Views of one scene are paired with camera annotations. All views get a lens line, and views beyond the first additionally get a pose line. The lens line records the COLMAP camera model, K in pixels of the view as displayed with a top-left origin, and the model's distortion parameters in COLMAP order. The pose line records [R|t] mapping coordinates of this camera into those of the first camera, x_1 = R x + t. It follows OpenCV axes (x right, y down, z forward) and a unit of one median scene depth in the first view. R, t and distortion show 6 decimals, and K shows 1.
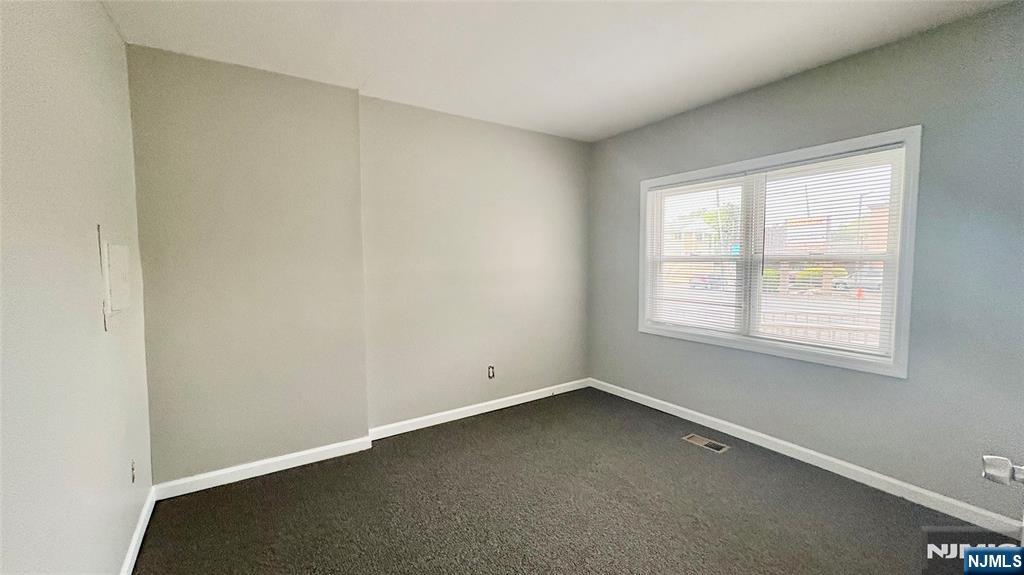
lens RADIAL K [[410.1, 0, 512.0], [0, 410.1, 287.5], [0, 0, 1]] dist [0.000396, 0.000031]
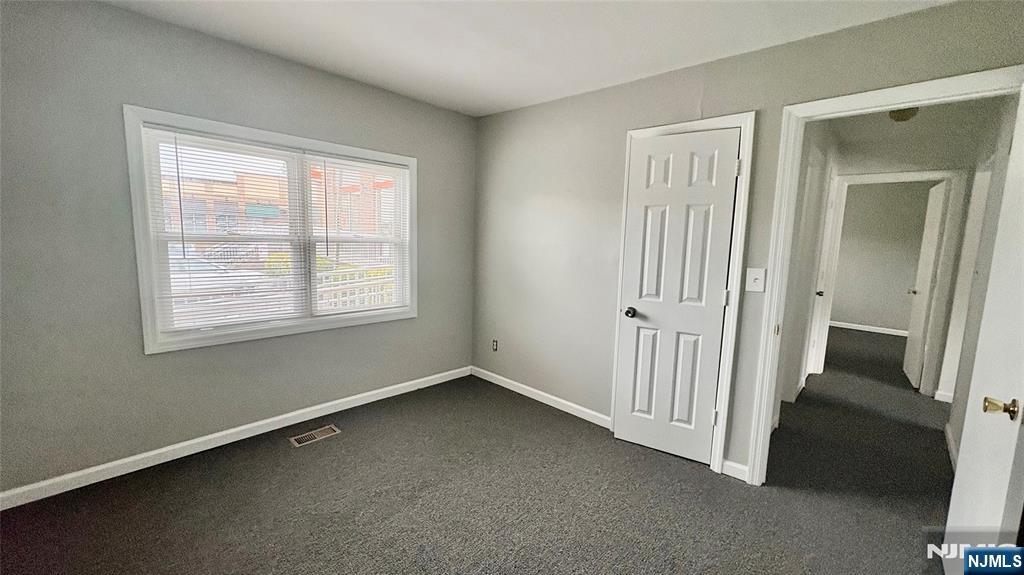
lens RADIAL K [[400.9, 0, 510.4], [0, 400.9, 291.8], [0, 0, 1]] dist [0.000508, 0.000151]
pose [[-0.222452, -0.114822, 0.968159, -0.491230], [0.050016, 0.990389, 0.128950, -0.046463], [-0.973660, 0.077109, -0.214571, 0.743911]]
